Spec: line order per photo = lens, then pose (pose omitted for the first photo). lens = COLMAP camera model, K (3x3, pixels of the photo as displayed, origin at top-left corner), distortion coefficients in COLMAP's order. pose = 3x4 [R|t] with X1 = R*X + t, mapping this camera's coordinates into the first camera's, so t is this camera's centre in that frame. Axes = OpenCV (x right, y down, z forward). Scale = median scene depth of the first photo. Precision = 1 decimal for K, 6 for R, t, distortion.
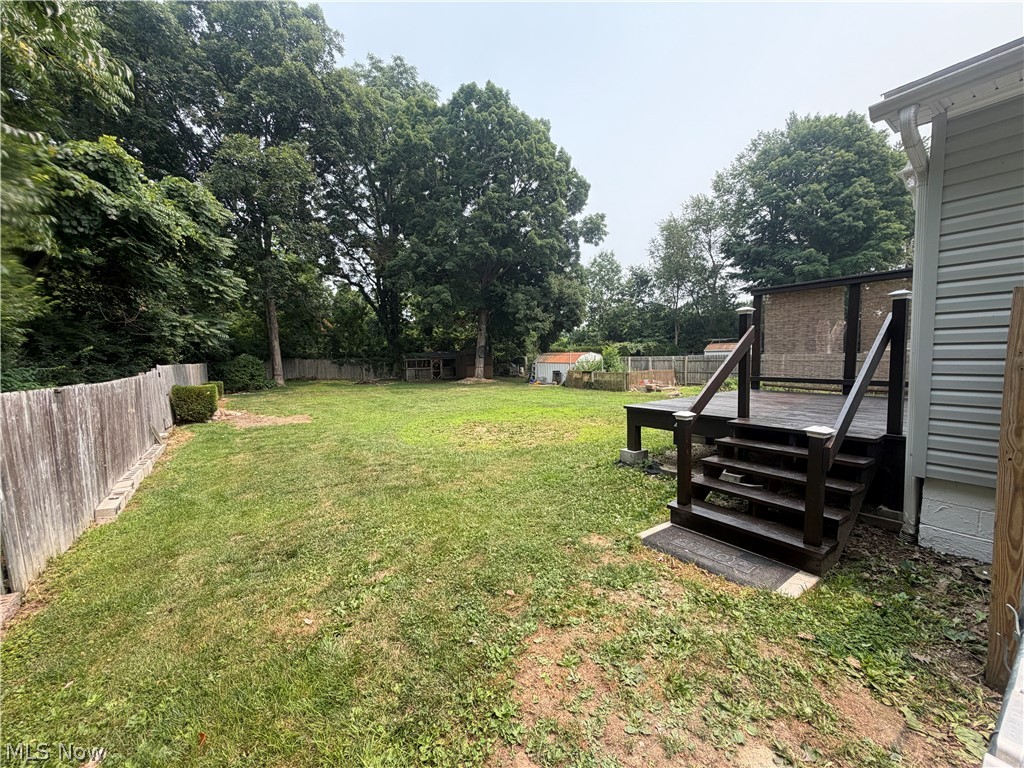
lens RADIAL K [[407.2, 0, 512.0], [0, 407.2, 384.0], [0, 0, 1]] dist [0.001292, 0.000824]
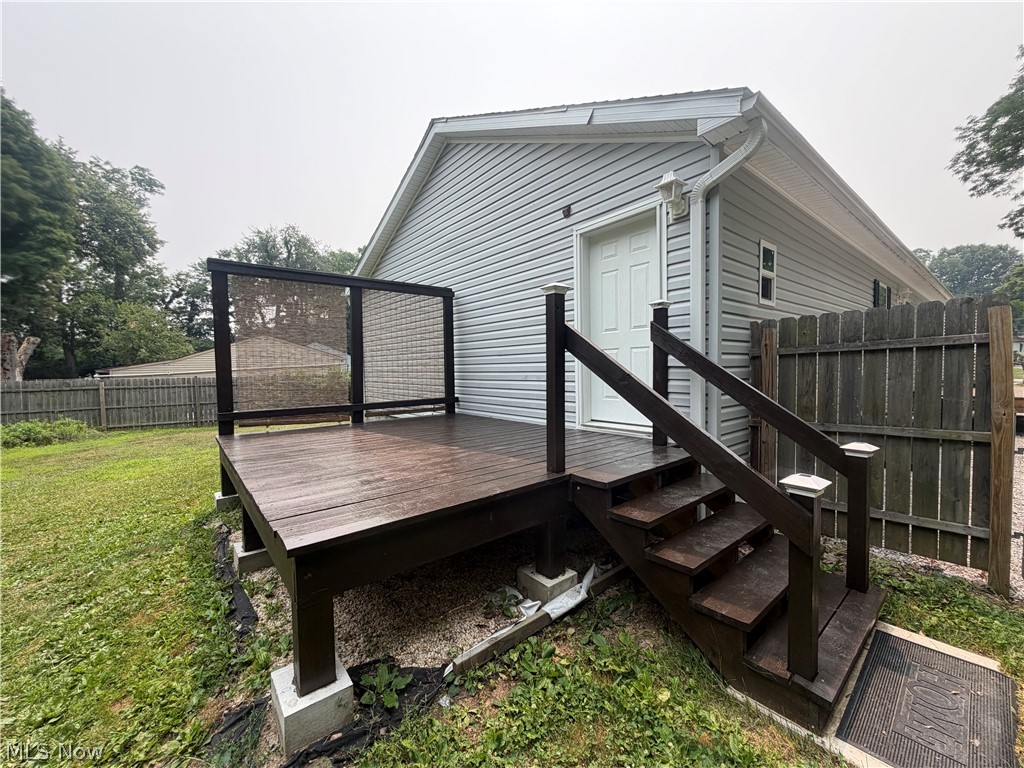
lens RADIAL K [[407.2, 0, 512.0], [0, 407.2, 384.0], [0, 0, 1]] dist [0.001292, 0.000824]
pose [[-0.076606, -0.019891, 0.996863, 0.009546], [0.090475, 0.995538, 0.026817, -0.045557], [-0.992948, 0.092246, -0.074465, 0.911572]]
